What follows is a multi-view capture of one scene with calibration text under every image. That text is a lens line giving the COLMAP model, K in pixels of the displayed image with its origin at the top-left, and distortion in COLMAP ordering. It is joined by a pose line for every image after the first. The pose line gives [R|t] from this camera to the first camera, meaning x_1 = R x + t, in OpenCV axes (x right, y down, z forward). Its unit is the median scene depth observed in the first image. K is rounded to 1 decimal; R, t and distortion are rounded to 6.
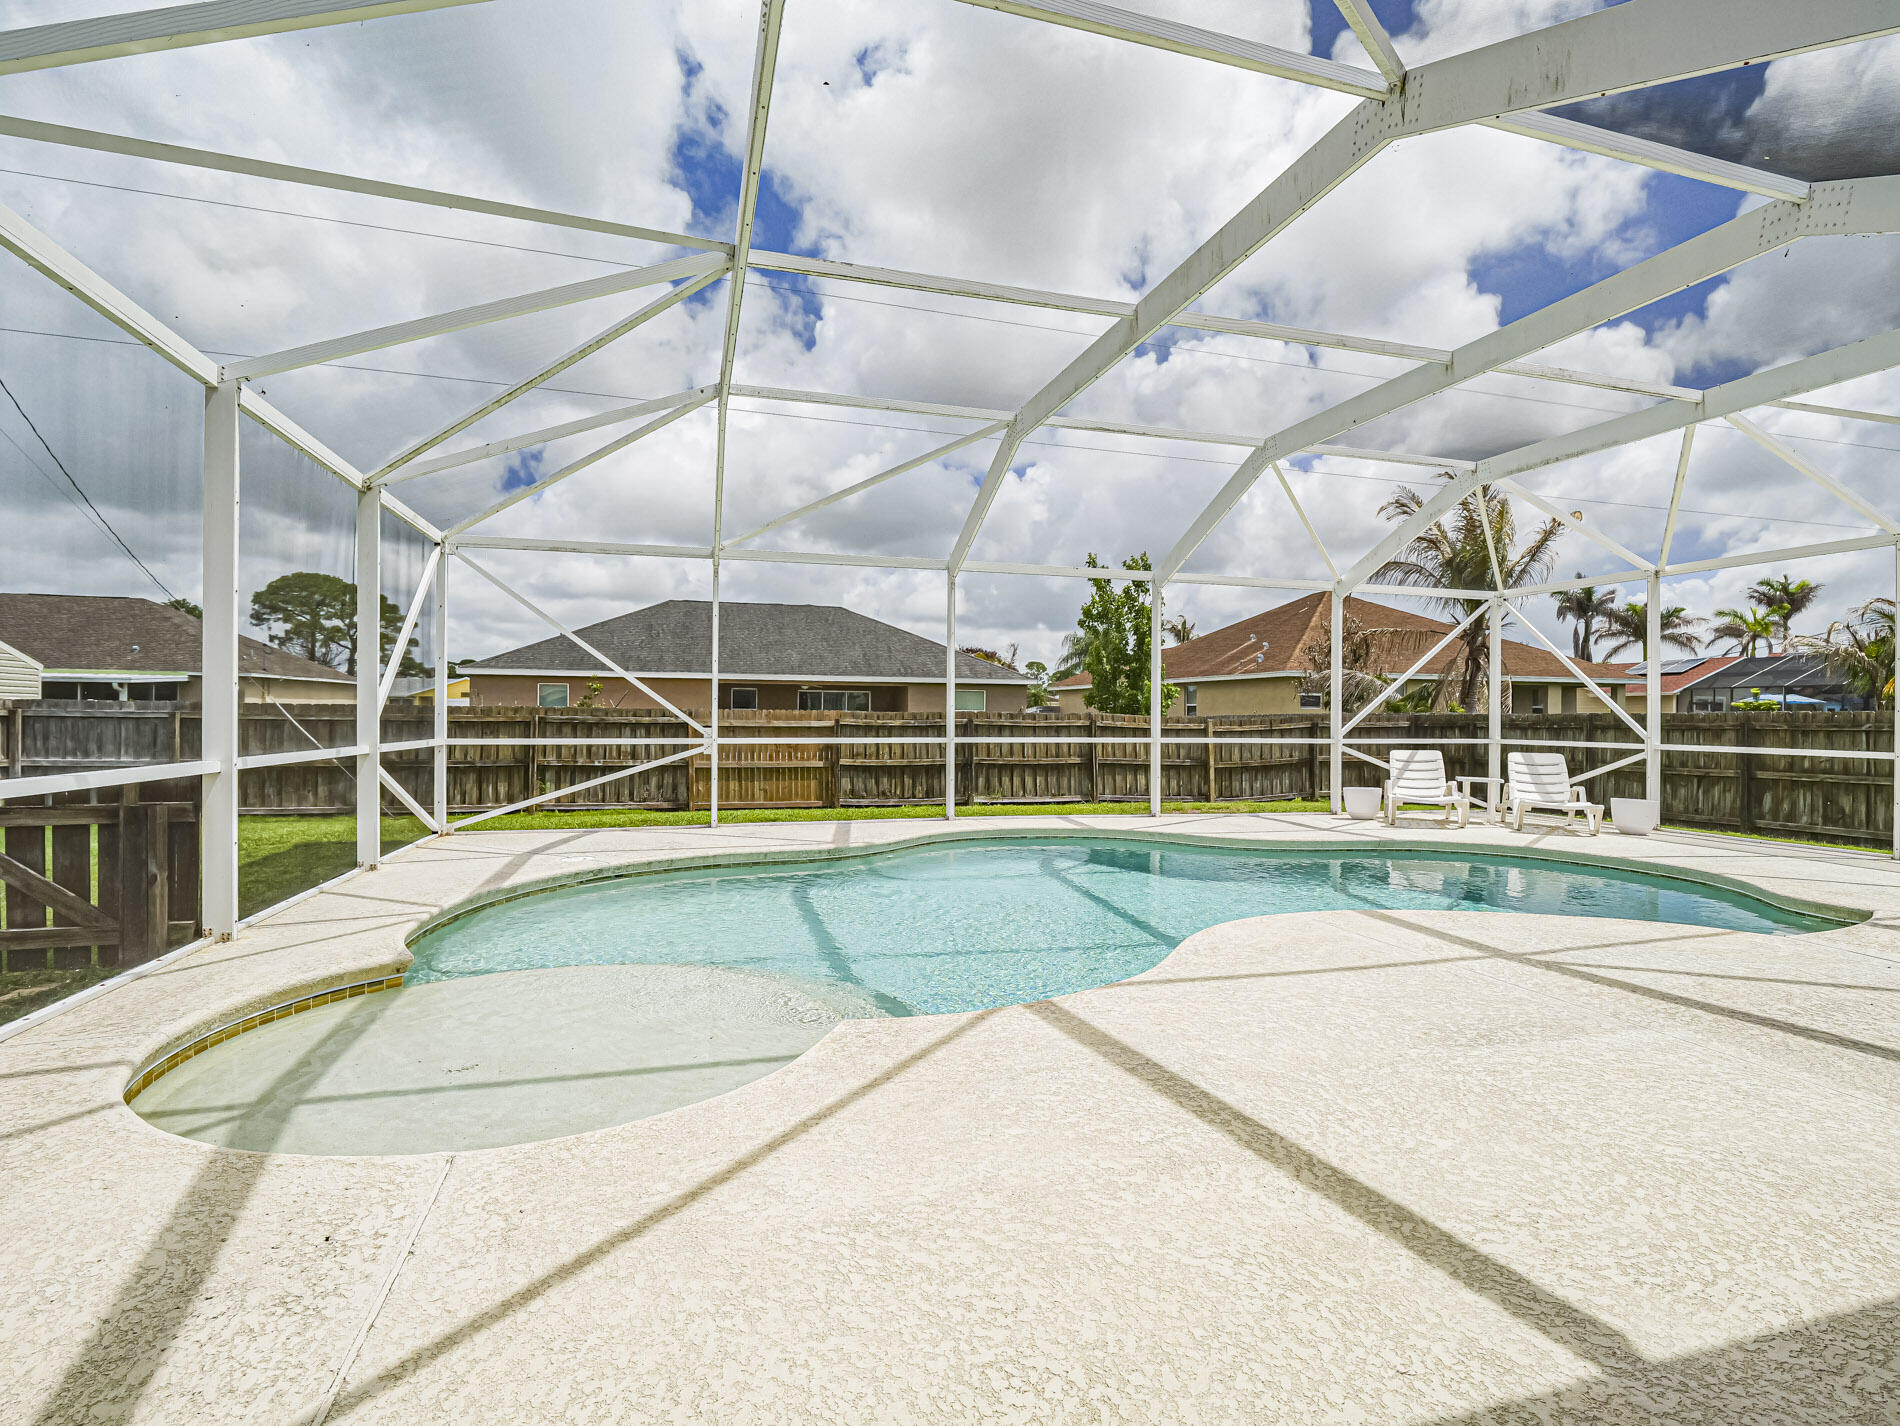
lens RADIAL K [[924.9, 0, 921.4], [0, 924.9, 727.3], [0, 0, 1]] dist [-0.011007, -0.001009]
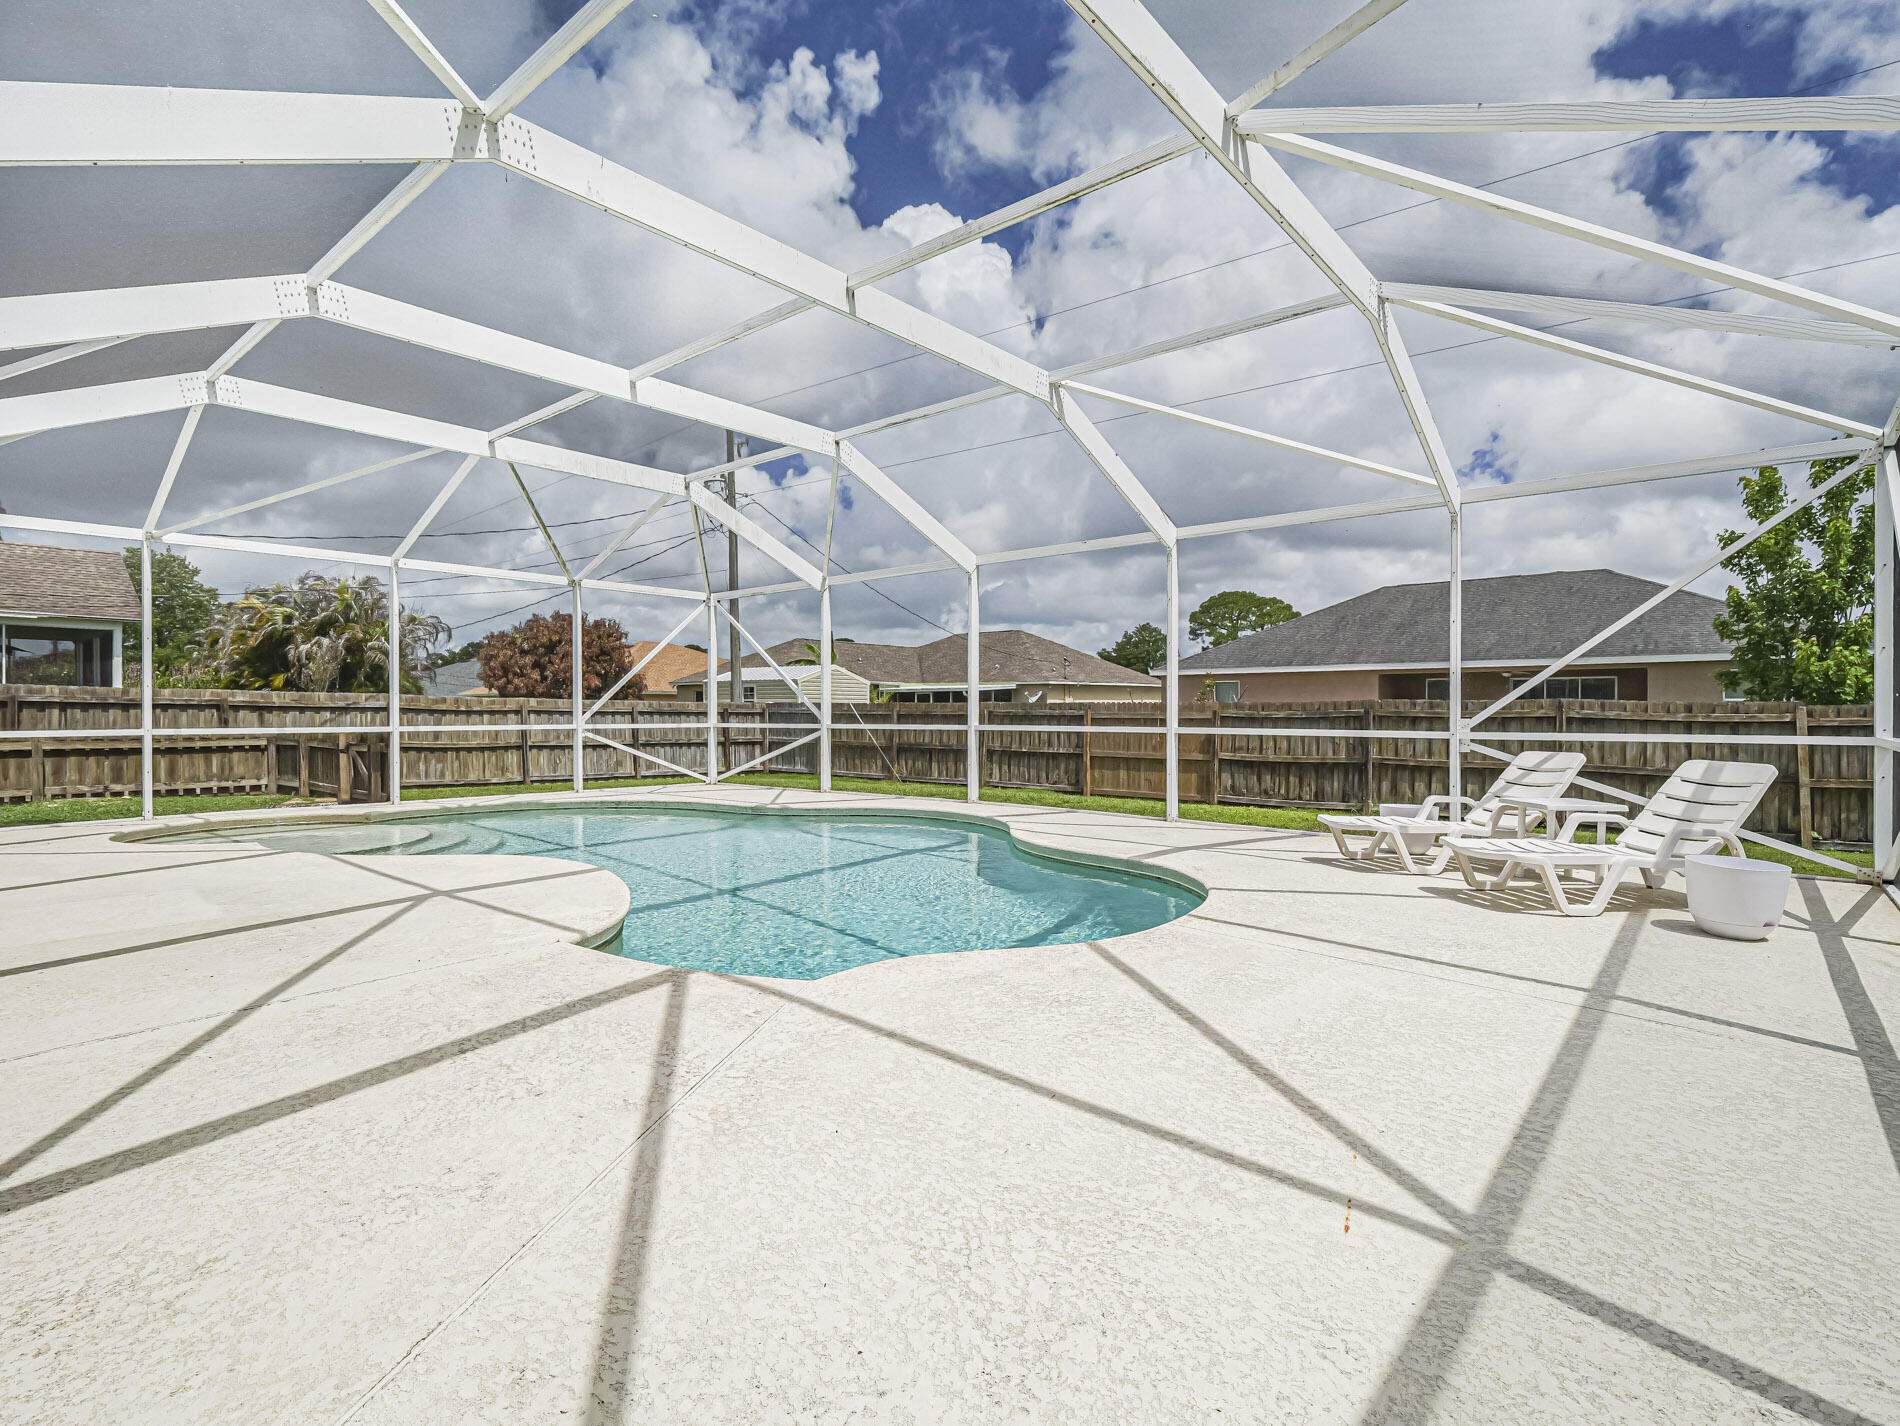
lens RADIAL K [[924.9, 0, 941.9], [0, 924.9, 711.8], [0, 0, 1]] dist [-0.011007, -0.001009]
pose [[0.551425, -0.008525, -0.834181, 0.540393], [-0.003675, 0.999913, -0.012648, 0.005675], [0.834216, 0.010041, 0.551346, 0.233731]]
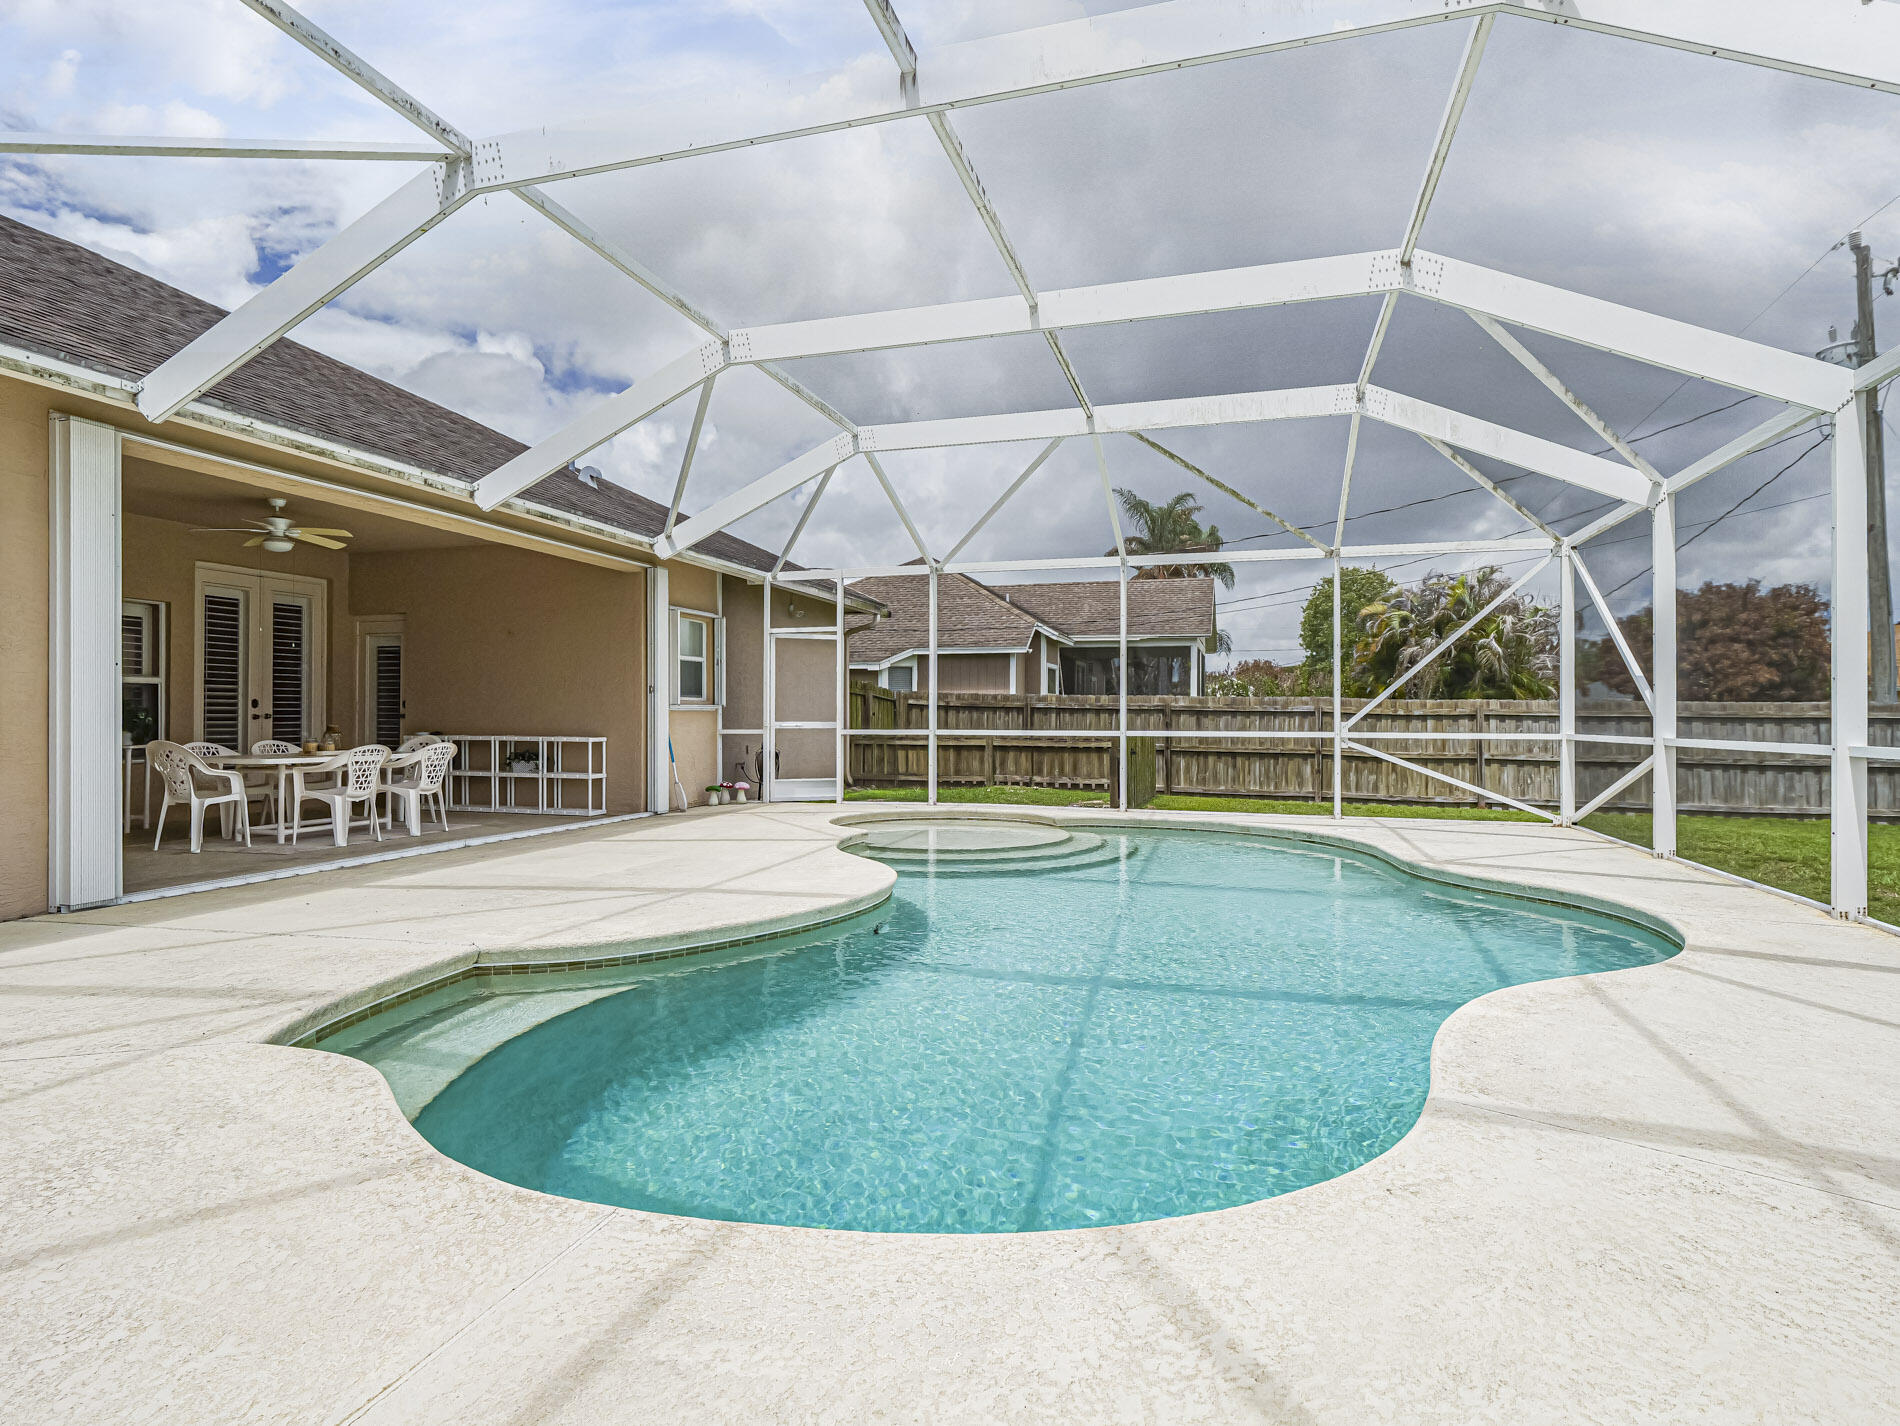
lens RADIAL K [[1023.0, 0, 938.1], [0, 1023.0, 705.8], [0, 0, 1]] dist [-0.004814, -0.001695]
pose [[-0.539812, -0.018795, -0.841576, 0.506705], [-0.015747, 0.999801, -0.012228, 0.004856], [0.841638, 0.006651, -0.540000, 0.332087]]
